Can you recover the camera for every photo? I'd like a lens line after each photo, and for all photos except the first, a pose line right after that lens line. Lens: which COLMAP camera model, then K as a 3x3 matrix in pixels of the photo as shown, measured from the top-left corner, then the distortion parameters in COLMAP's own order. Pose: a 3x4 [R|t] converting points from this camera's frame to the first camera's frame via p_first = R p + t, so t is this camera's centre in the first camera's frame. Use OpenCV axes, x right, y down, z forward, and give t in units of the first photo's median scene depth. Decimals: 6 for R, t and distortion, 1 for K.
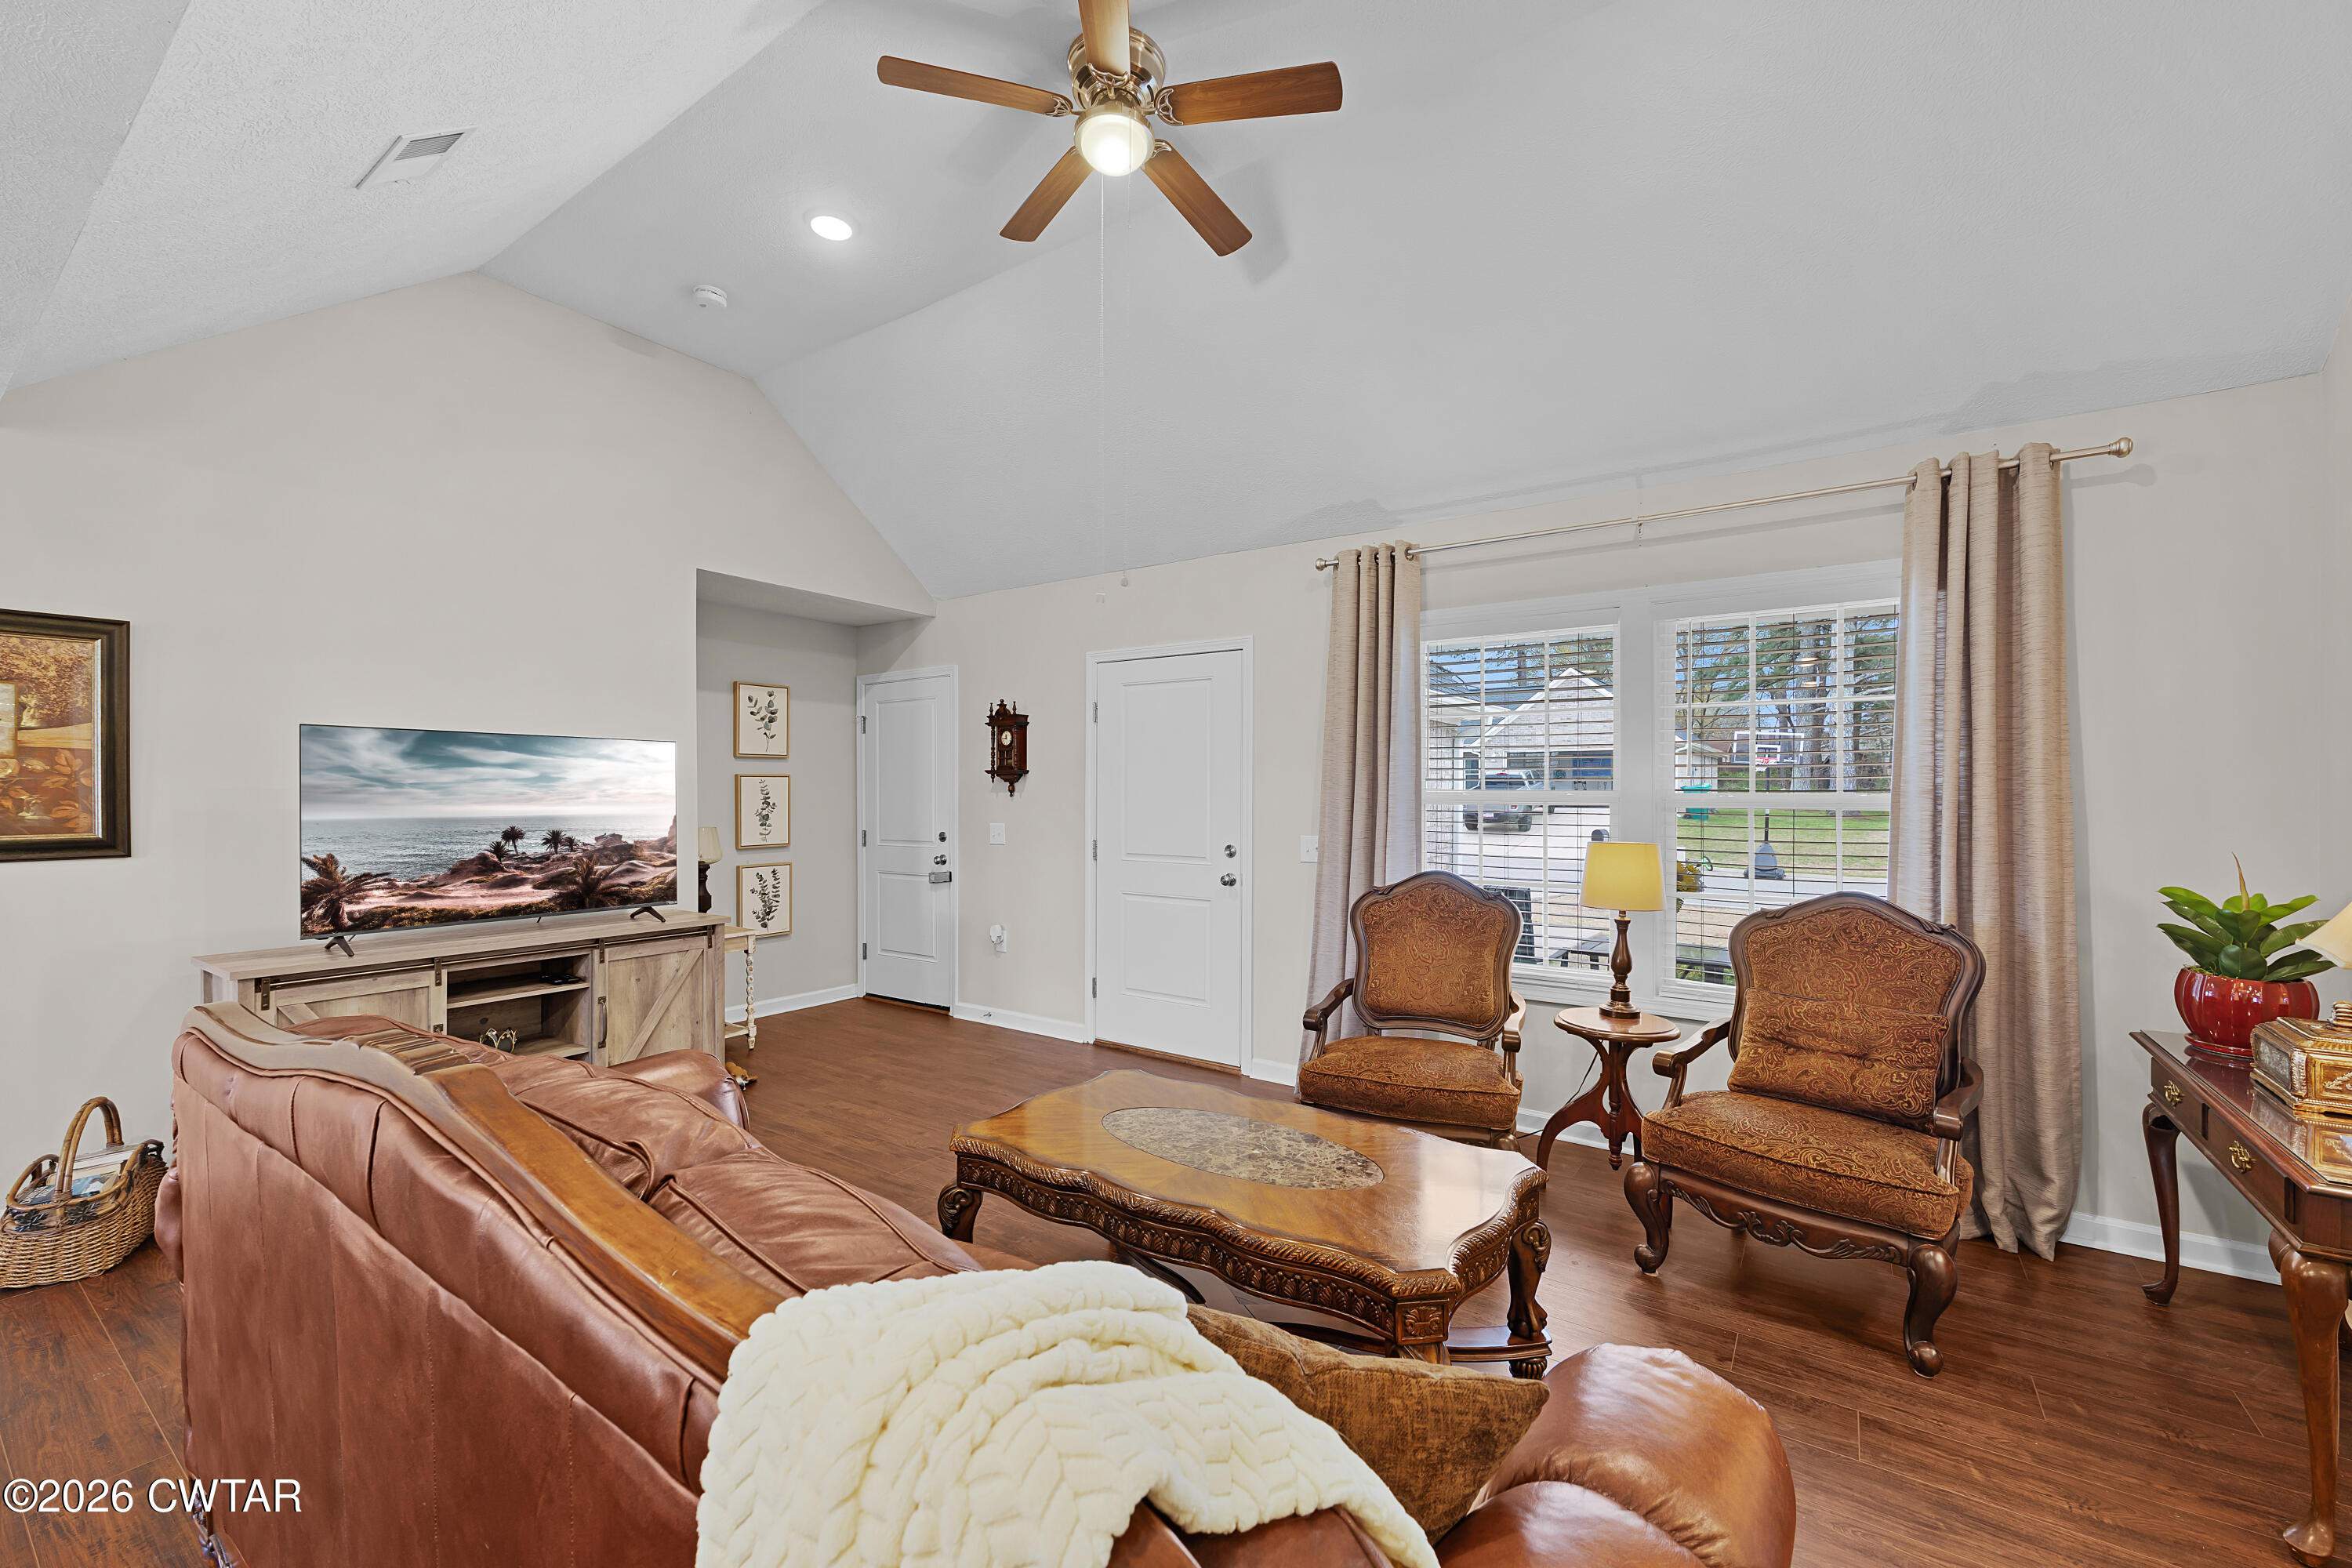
lens RADIAL K [[974.5, 0, 1188.5], [0, 974.5, 794.1], [0, 0, 1]] dist [0.001017, 0.000255]
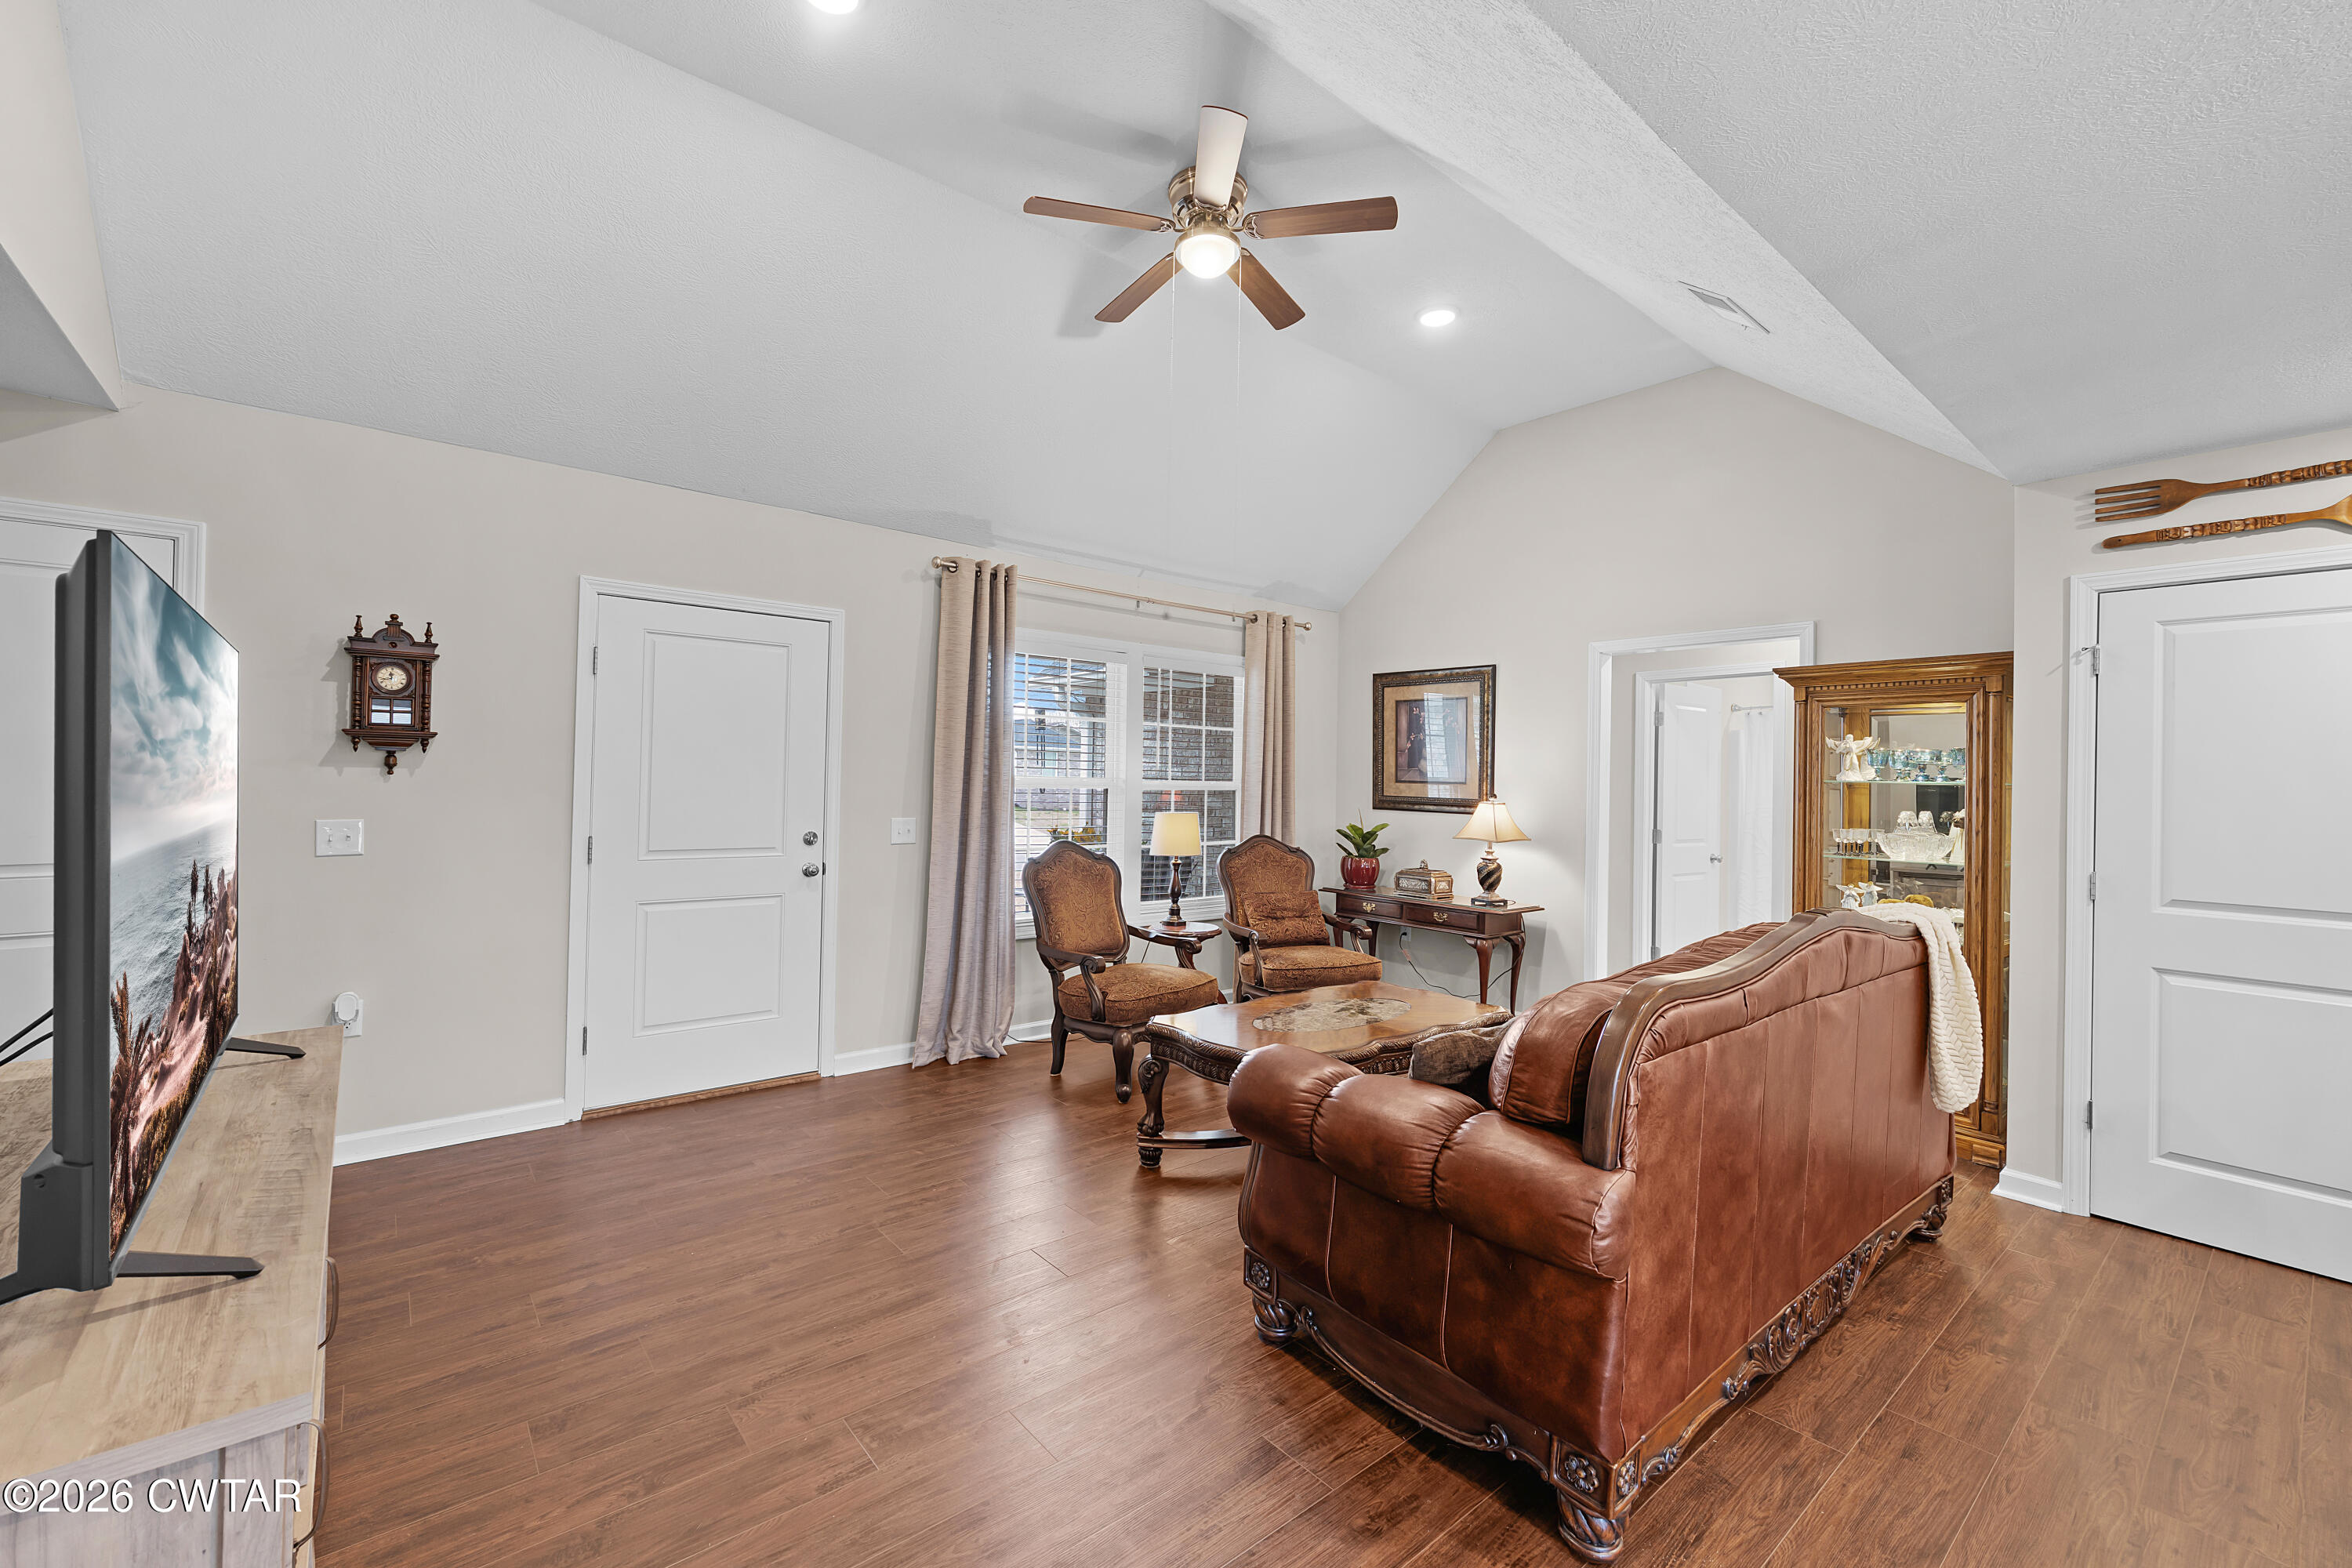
lens RADIAL K [[956.9, 0, 1188.8], [0, 956.9, 772.5], [0, 0, 1]] dist [0.000650, 0.000011]
pose [[0.265931, 0.012733, 0.963908, -0.794502], [-0.012956, 0.999870, -0.009634, -0.000158], [-0.963905, -0.009926, 0.266061, 0.453266]]
